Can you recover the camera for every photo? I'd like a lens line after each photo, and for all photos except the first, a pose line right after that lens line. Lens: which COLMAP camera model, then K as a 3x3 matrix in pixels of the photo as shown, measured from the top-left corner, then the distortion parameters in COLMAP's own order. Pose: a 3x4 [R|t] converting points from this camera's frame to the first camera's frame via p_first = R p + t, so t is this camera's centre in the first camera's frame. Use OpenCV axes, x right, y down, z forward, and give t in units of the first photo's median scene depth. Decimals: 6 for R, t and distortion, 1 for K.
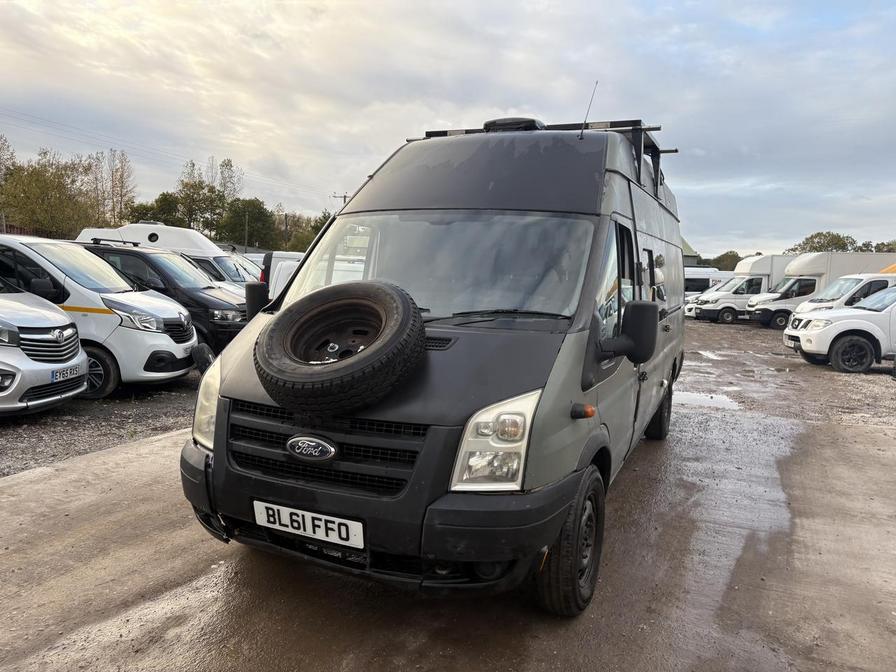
lens RADIAL K [[680.9, 0, 448.1], [0, 680.9, 348.8], [0, 0, 1]] dist [0.071341, -0.083883]
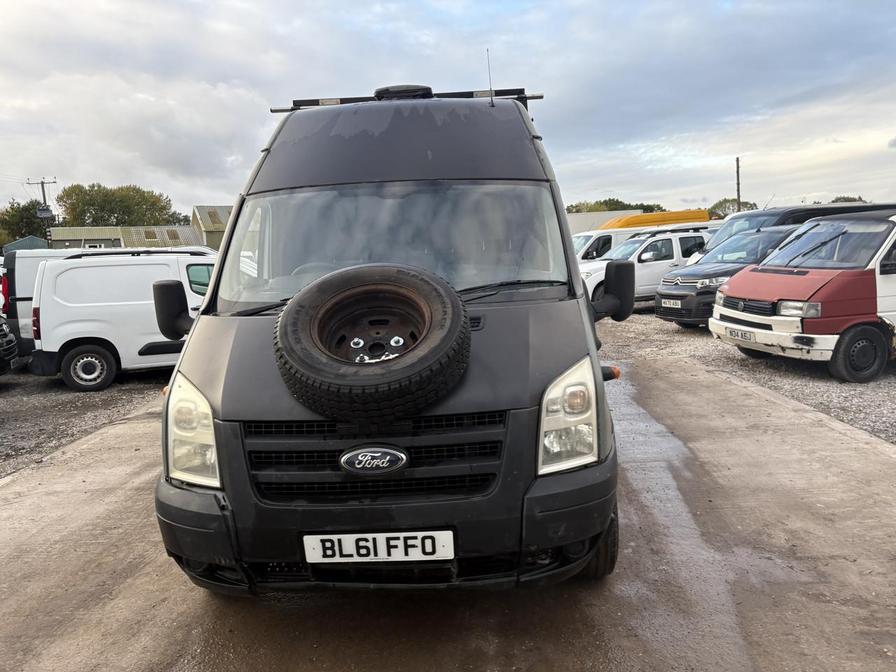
lens RADIAL K [[682.0, 0, 448.0], [0, 682.0, 336.0], [0, 0, 1]] dist [0.076194, -0.083657]
pose [[0.920079, -0.127251, 0.370488, -0.401886], [0.122504, 0.991799, 0.036422, -0.029756], [-0.372085, 0.011875, 0.928123, 0.153152]]
